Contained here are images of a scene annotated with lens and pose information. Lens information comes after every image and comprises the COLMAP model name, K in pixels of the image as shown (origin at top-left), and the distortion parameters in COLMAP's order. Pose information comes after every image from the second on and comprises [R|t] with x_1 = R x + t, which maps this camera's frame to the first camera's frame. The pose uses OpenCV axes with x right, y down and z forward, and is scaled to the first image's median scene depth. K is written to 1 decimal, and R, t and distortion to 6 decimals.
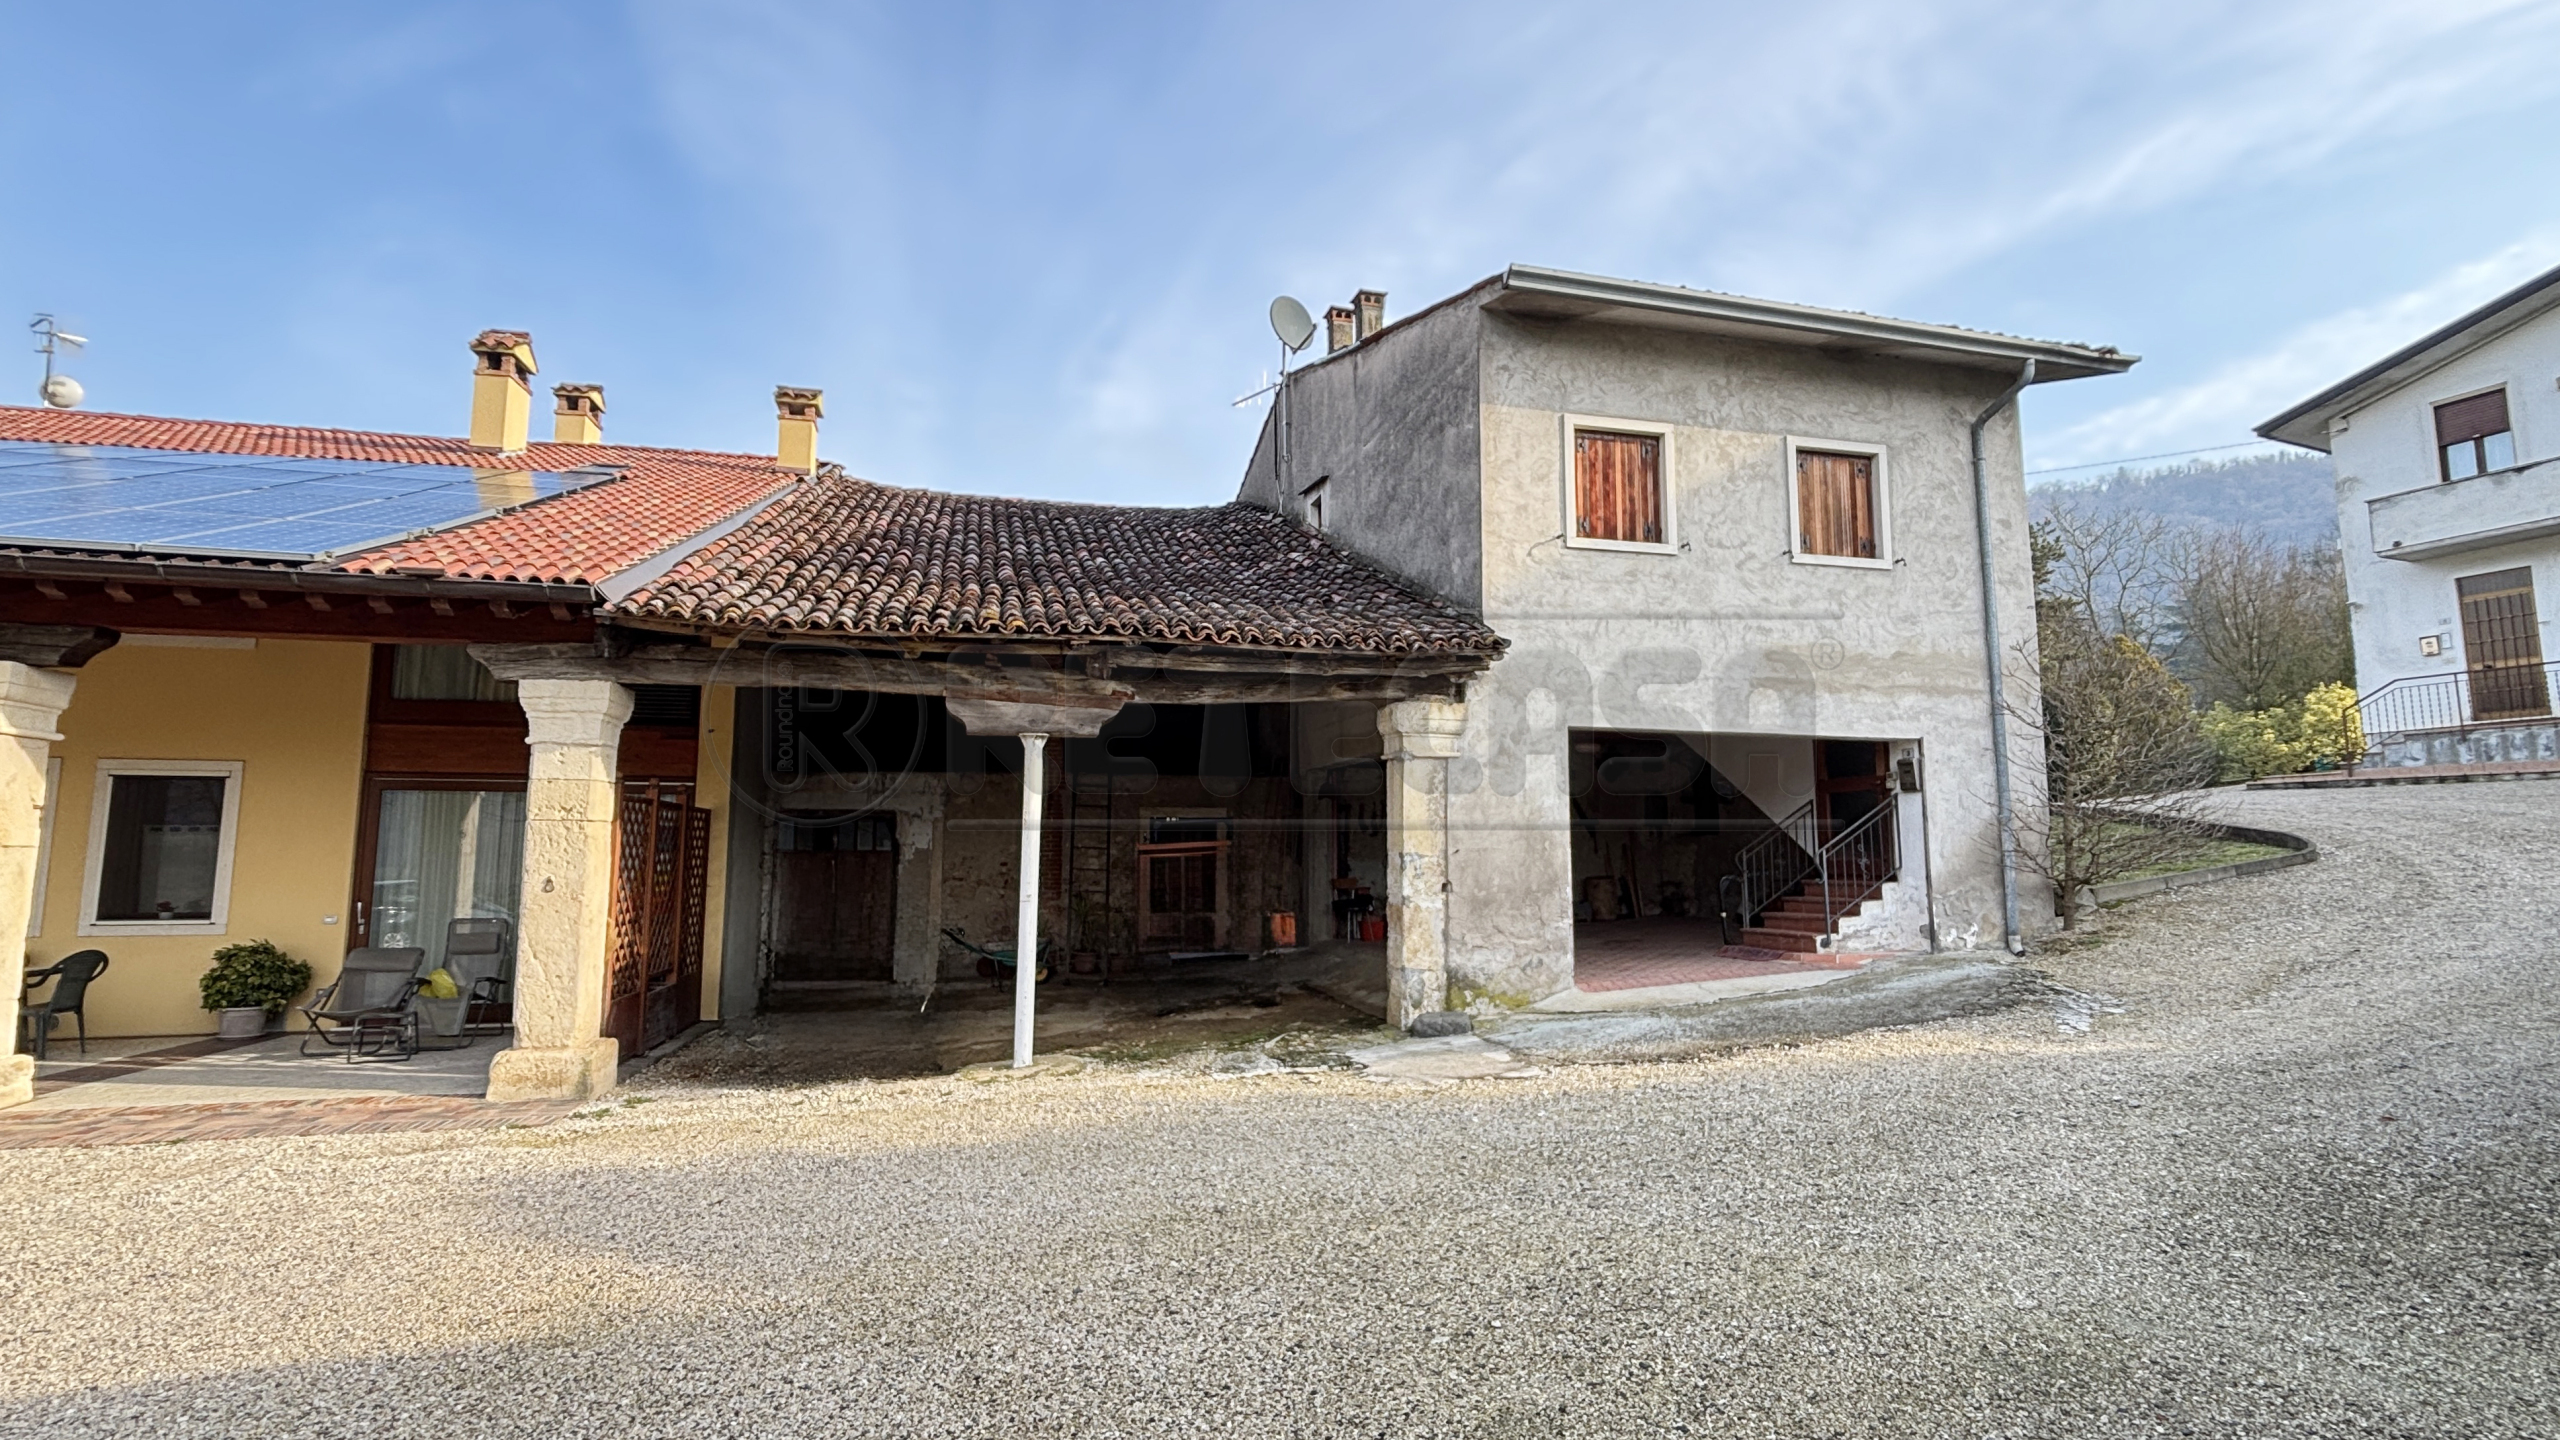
lens RADIAL K [[1277.4, 0, 1283.2], [0, 1277.4, 711.5], [0, 0, 1]] dist [0.000052, -0.000172]
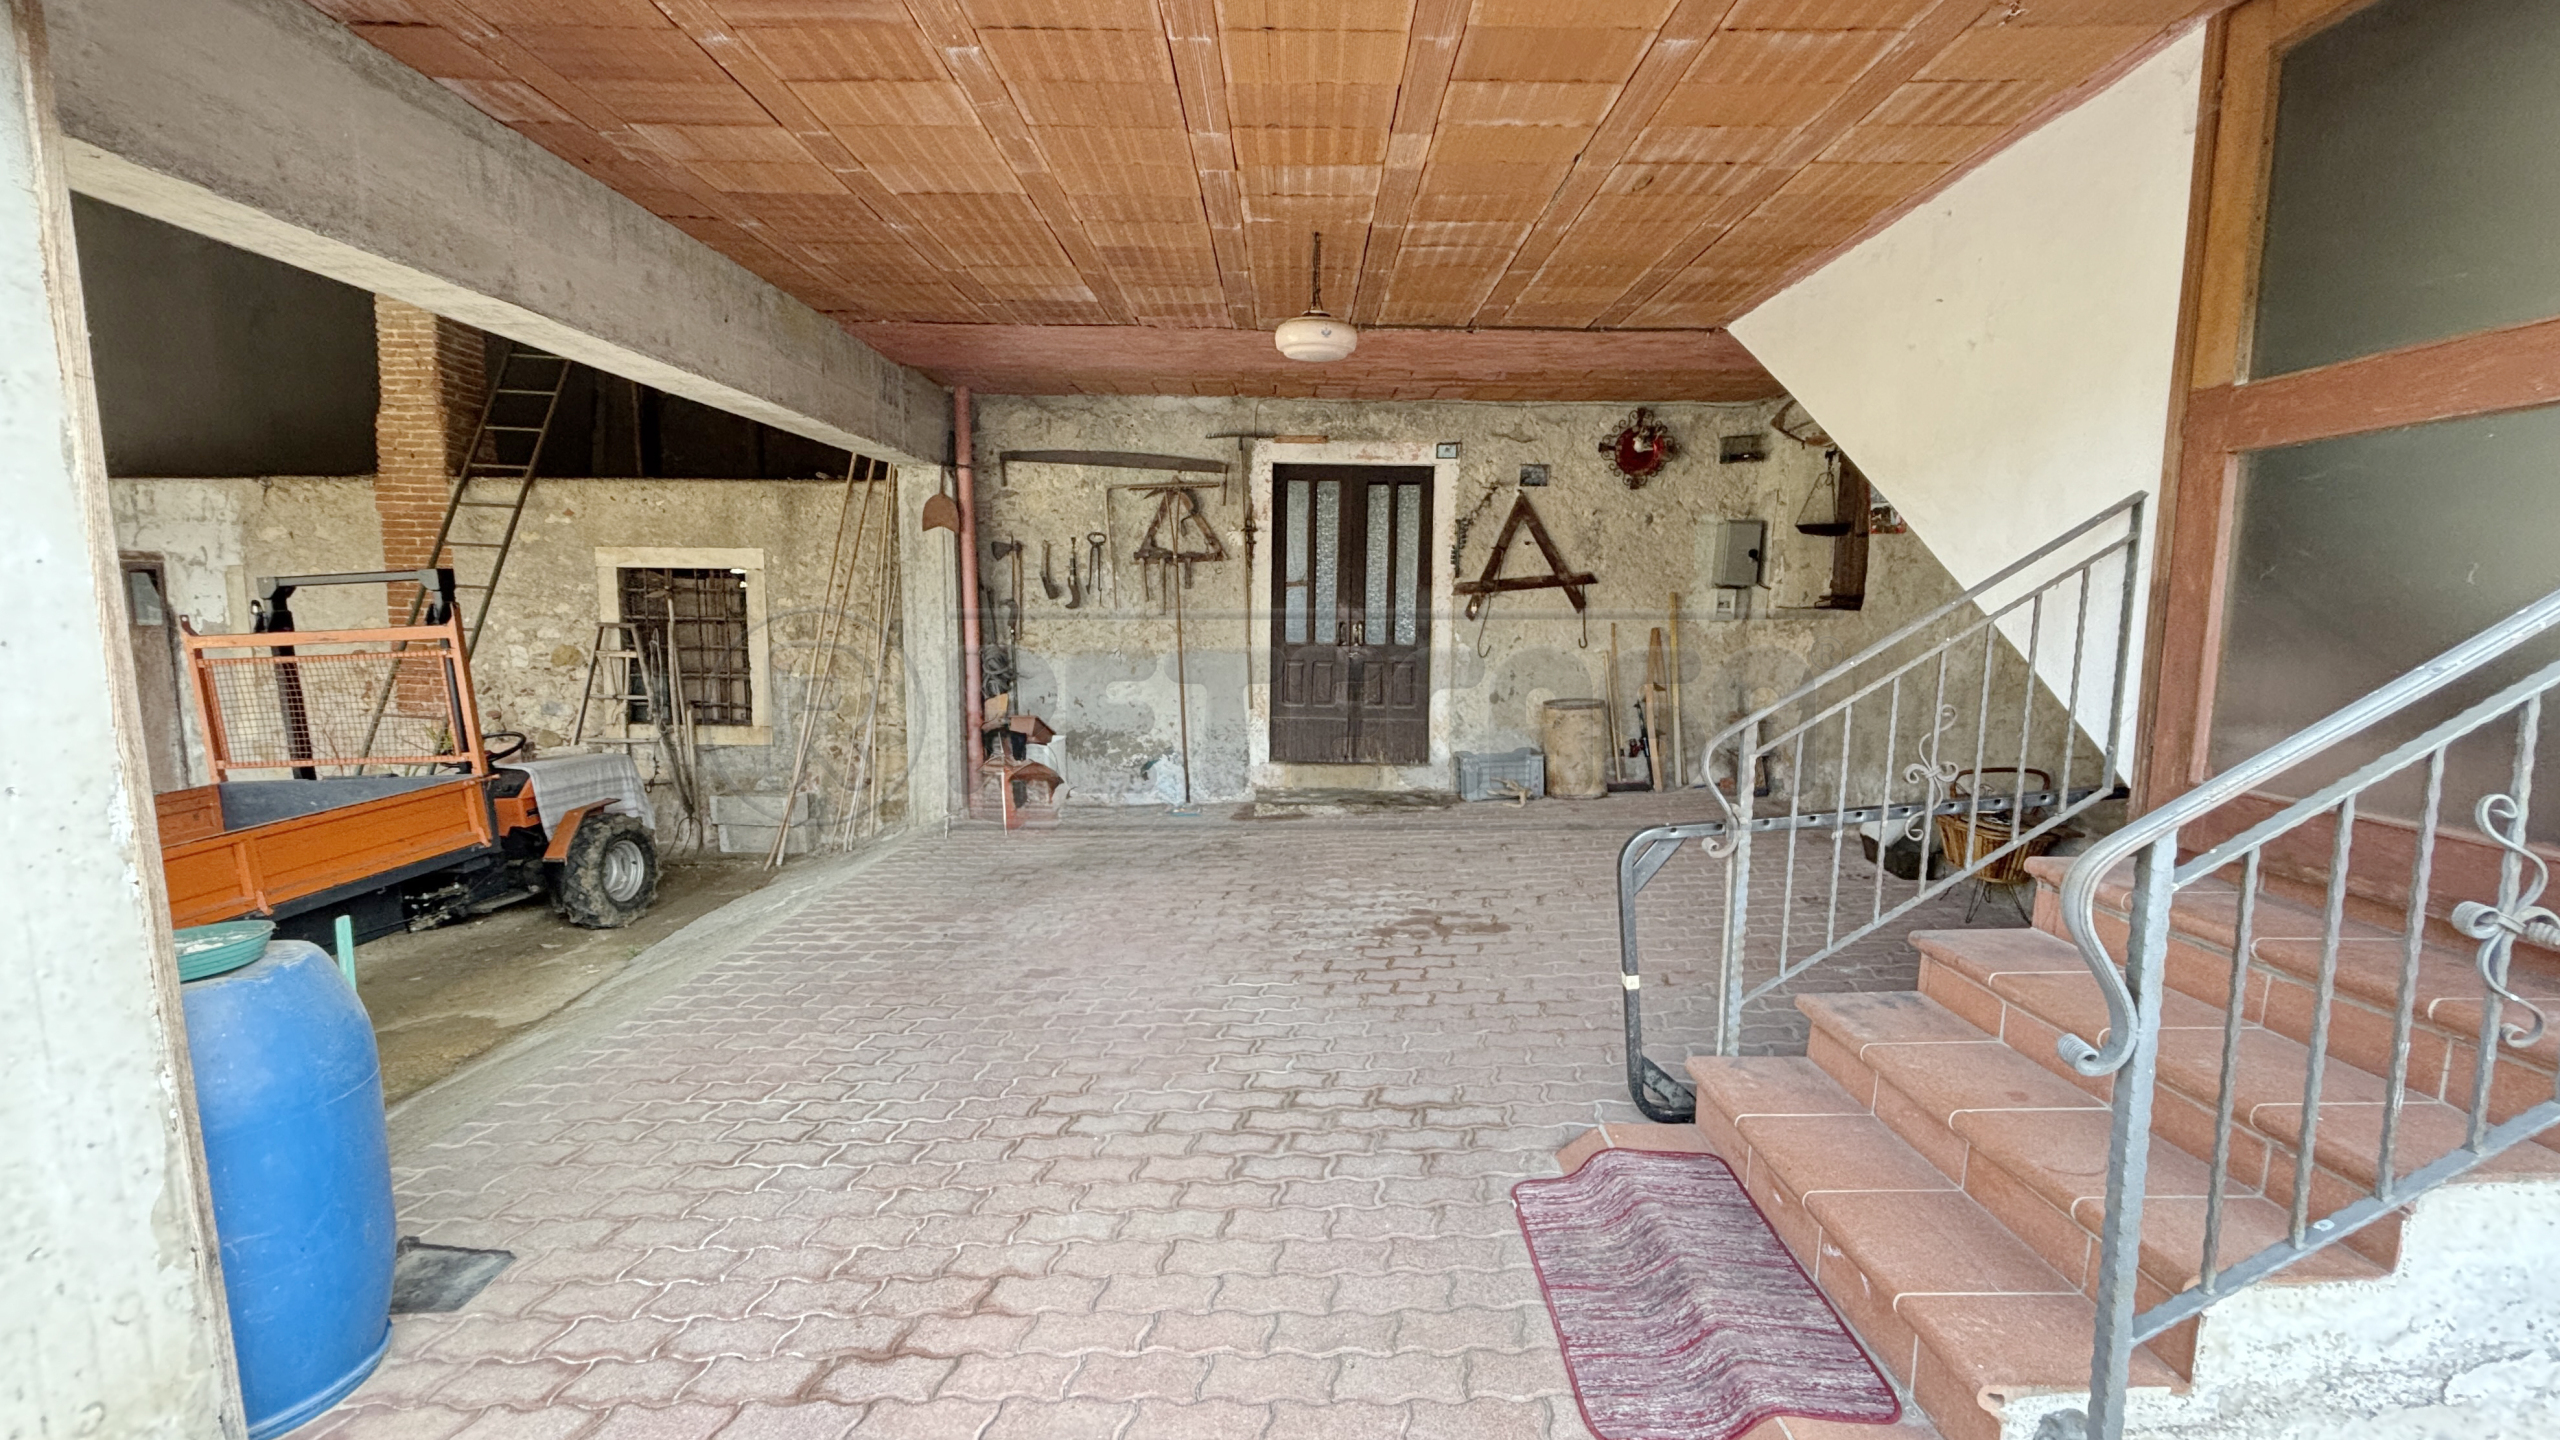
lens RADIAL K [[1059.6, 0, 1280.9], [0, 1059.6, 725.1], [0, 0, 1]] dist [0.000453, 0.000104]
pose [[0.961758, 0.045139, -0.270155, 0.368377], [0.017589, 0.974113, 0.225377, 0.071714], [0.273335, -0.221510, 0.936067, 0.886448]]
